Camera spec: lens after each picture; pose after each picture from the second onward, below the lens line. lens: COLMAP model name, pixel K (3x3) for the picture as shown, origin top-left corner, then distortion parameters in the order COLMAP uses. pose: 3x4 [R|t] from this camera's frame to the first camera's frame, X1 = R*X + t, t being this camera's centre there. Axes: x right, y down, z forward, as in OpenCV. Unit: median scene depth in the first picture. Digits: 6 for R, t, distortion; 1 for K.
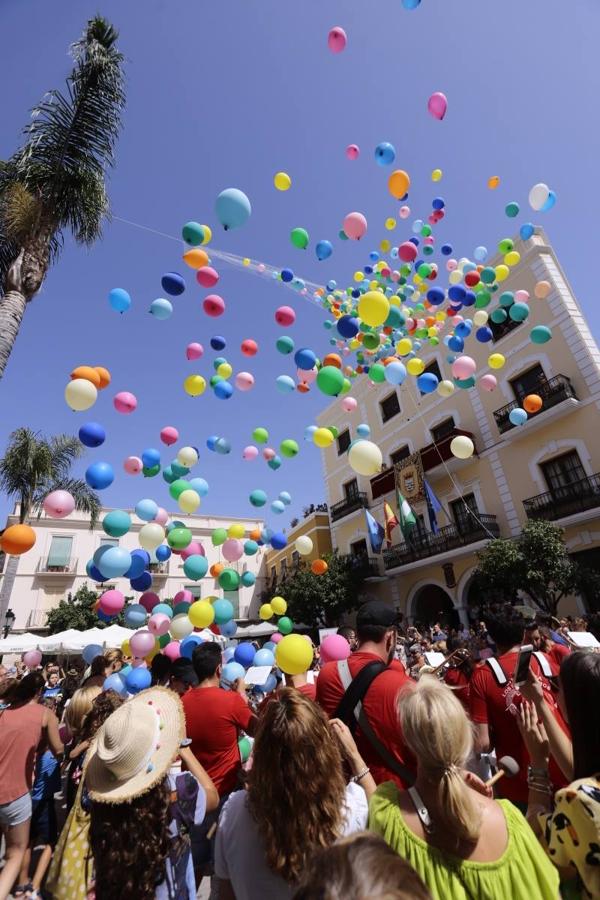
lens RADIAL K [[412.1, 0, 306.6], [0, 412.1, 459.7], [0, 0, 1]] dist [-0.076211, 0.031956]
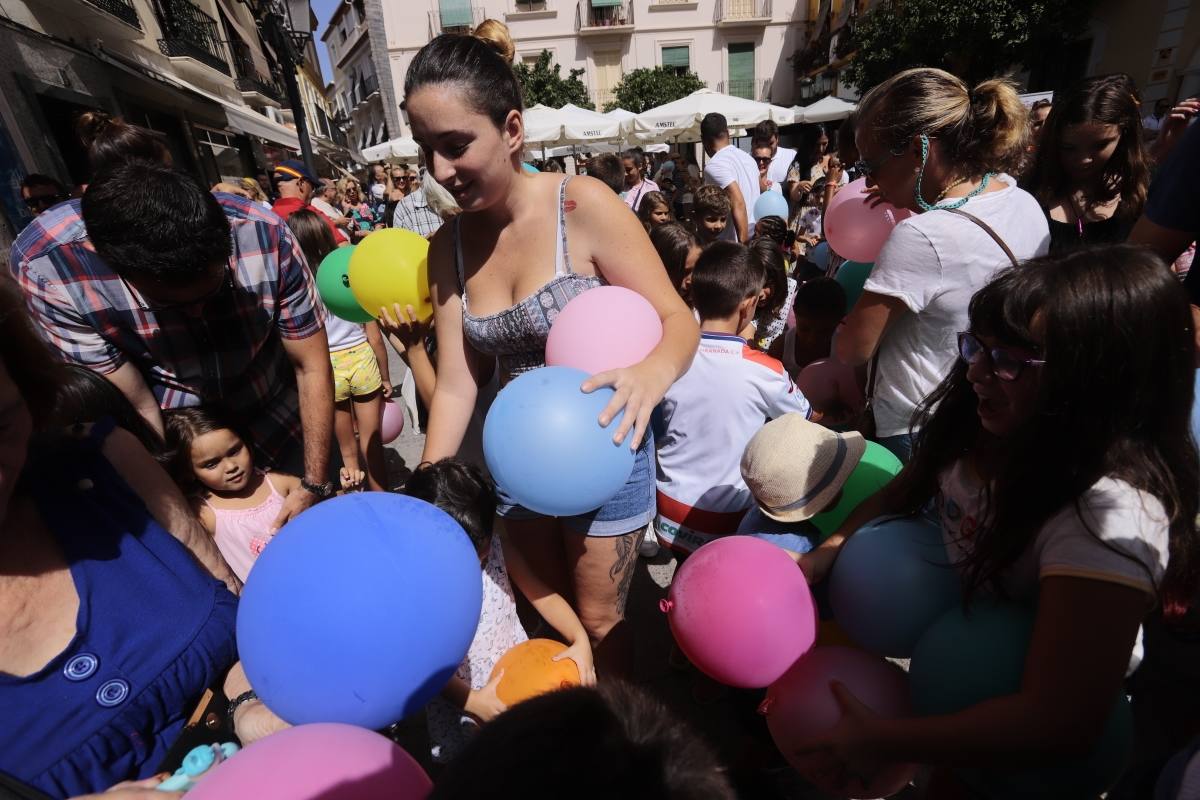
lens RADIAL K [[545.3, 0, 597.2], [0, 545.3, 405.6], [0, 0, 1]] dist [-0.069643, 0.026405]
pose [[0.939876, 0.135261, -0.313587, -0.130137], [0.150249, 0.660816, 0.735355, 0.126905], [0.306688, -0.738259, 0.600762, 0.222630]]
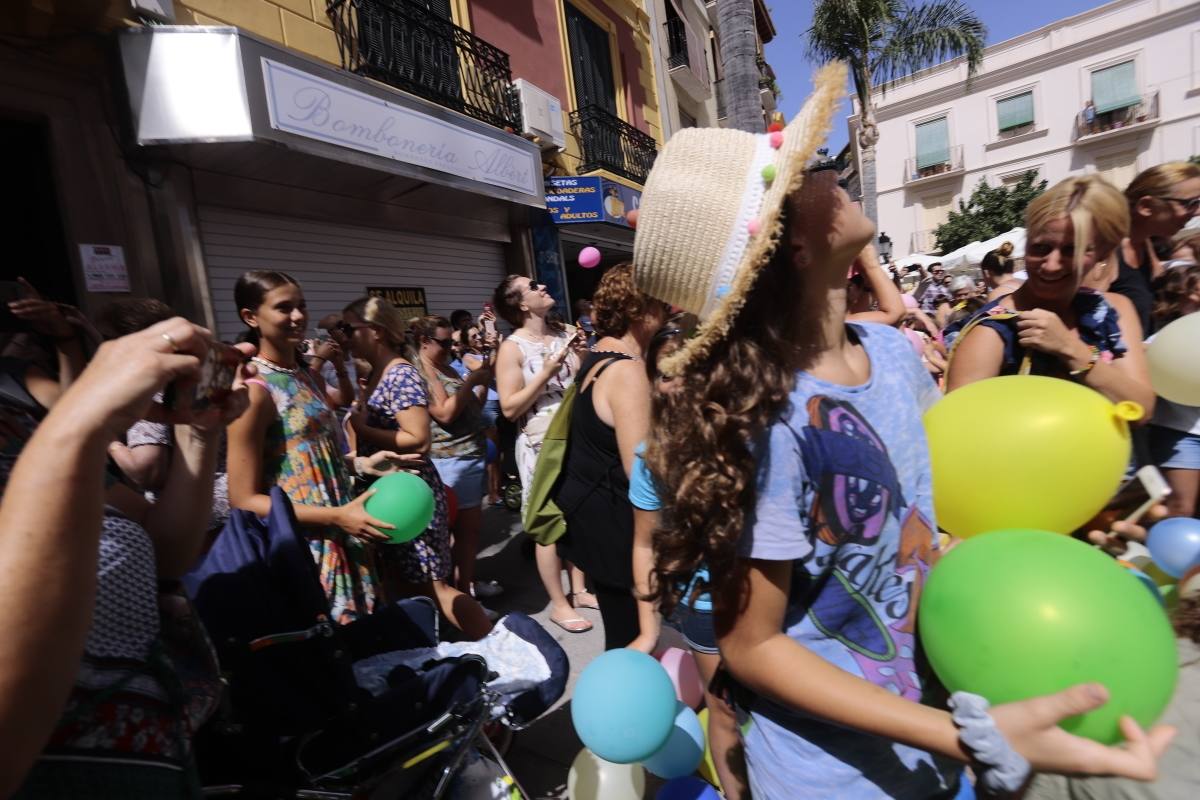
lens RADIAL K [[546.8, 0, 592.1], [0, 546.8, 409.2], [0, 0, 1]] dist [-0.055534, 0.020719]
pose [[0.446388, 0.114872, -0.887436, -0.042428], [0.455937, 0.824144, 0.336020, 0.054058], [0.769974, -0.554610, 0.315513, 0.054682]]
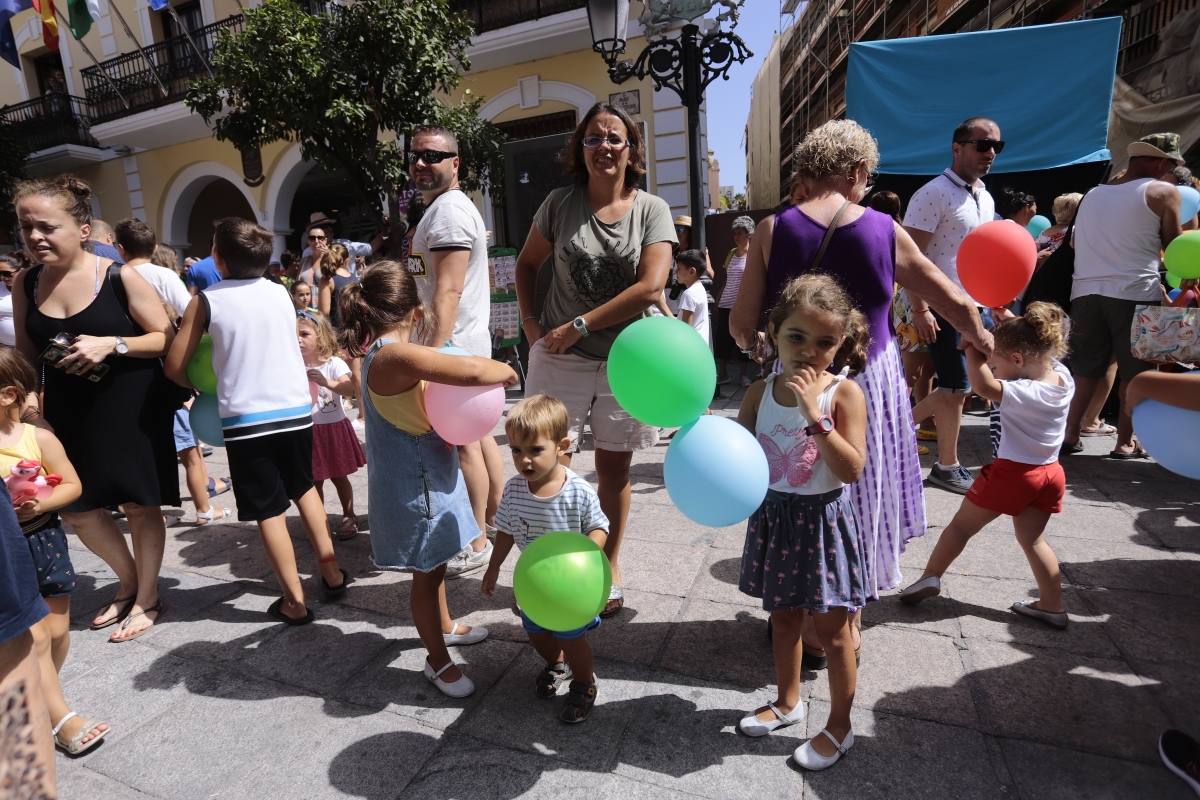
lens RADIAL K [[625.2, 0, 596.9], [0, 625.2, 400.9], [0, 0, 1]] dist [-0.064636, 0.033621]
pose [[0.792791, -0.059783, 0.606554, 0.224330], [-0.270532, 0.857257, 0.438090, 0.118464], [-0.546163, -0.511406, 0.663453, 0.226718]]
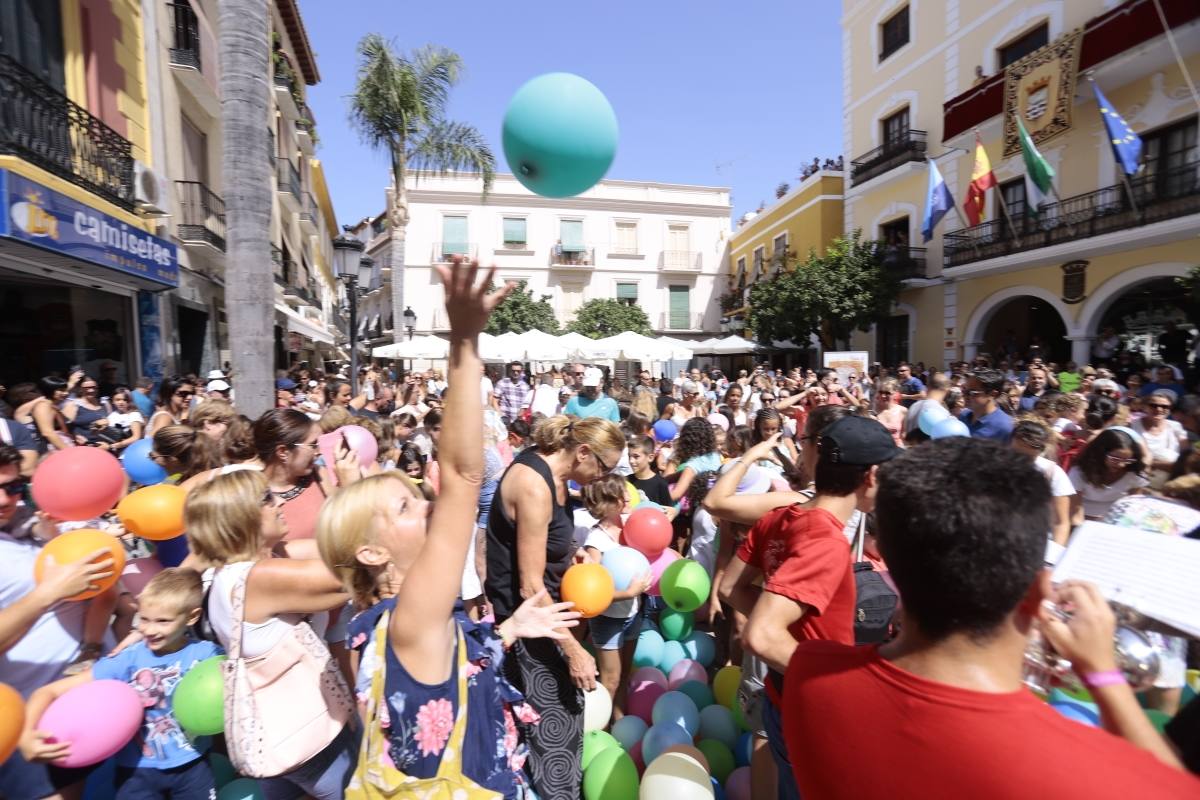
lens RADIAL K [[551.6, 0, 595.2], [0, 551.6, 407.4], [0, 0, 1]] dist [-0.079132, 0.033352]
pose [[0.954717, 0.096860, -0.281307, -0.059830], [0.053687, 0.873910, 0.483113, 0.043205], [0.292631, -0.476339, 0.829137, 0.102234]]
